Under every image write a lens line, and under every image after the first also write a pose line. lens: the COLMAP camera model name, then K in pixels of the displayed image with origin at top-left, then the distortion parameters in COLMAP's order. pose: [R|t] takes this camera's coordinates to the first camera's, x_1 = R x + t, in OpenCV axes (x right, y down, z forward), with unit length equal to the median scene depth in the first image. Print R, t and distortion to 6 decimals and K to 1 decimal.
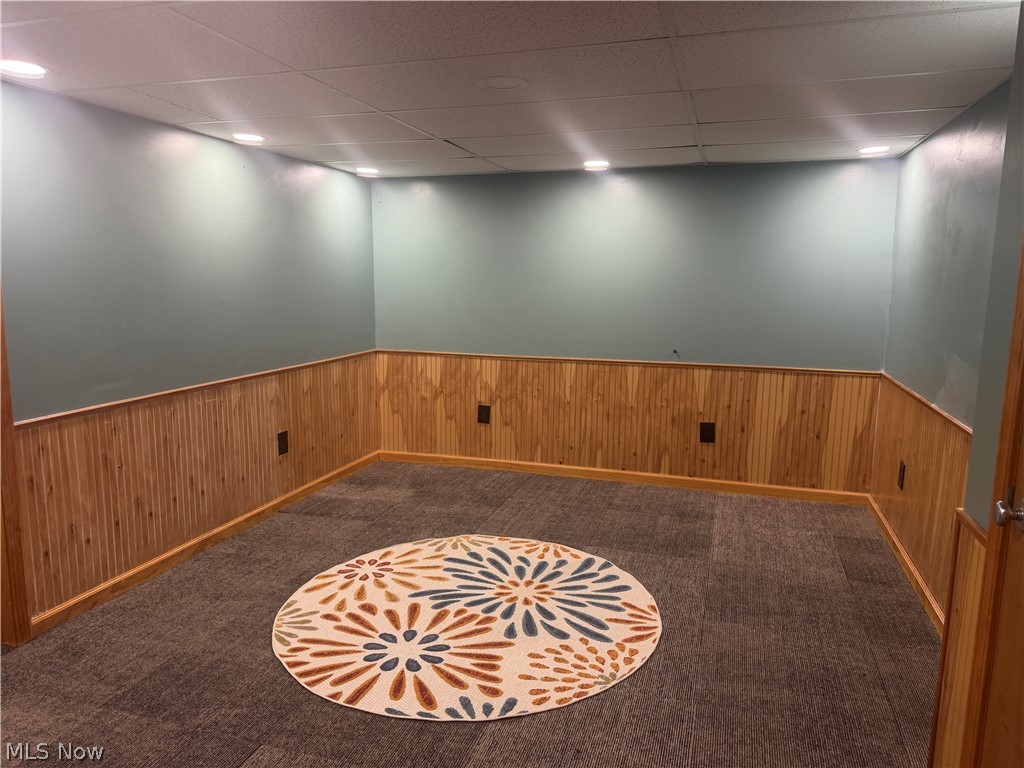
lens RADIAL K [[731.0, 0, 504.4], [0, 731.0, 389.1], [0, 0, 1]] dist [0.166881, -0.256304]
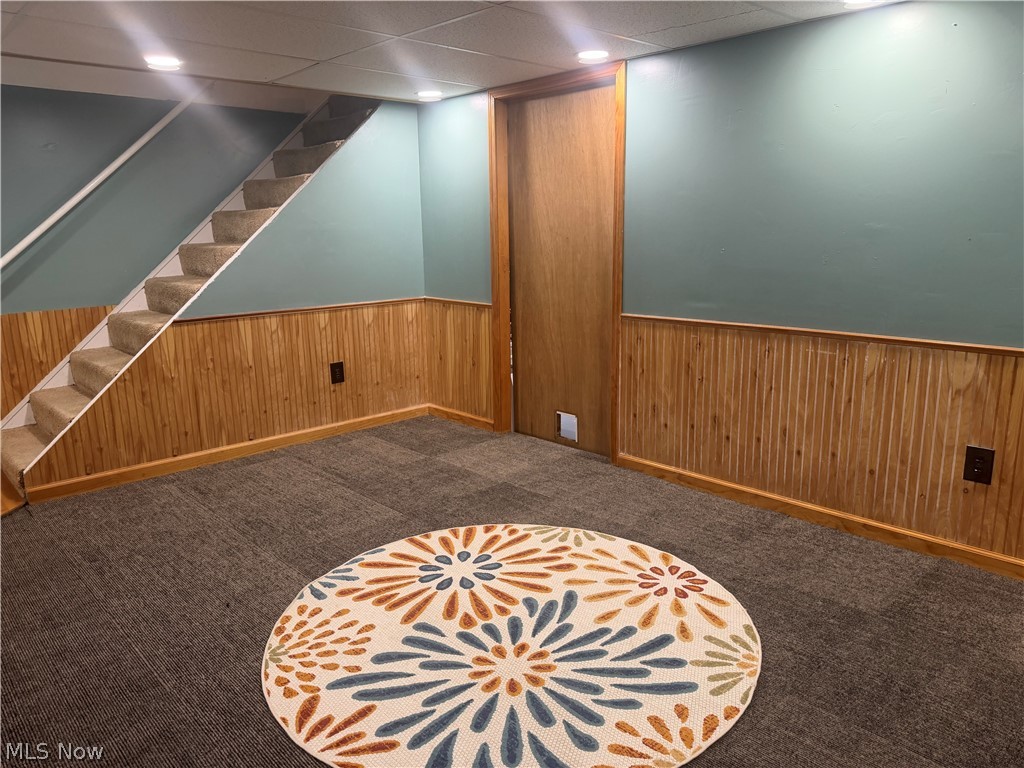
lens RADIAL K [[721.1, 0, 510.8], [0, 721.1, 384.8], [0, 0, 1]] dist [0.152472, -0.240178]
pose [[-0.492512, 0.186425, -0.850104, 0.532346], [-0.122393, 0.952244, 0.279733, -0.152364], [0.861656, 0.241819, -0.446175, 1.205495]]
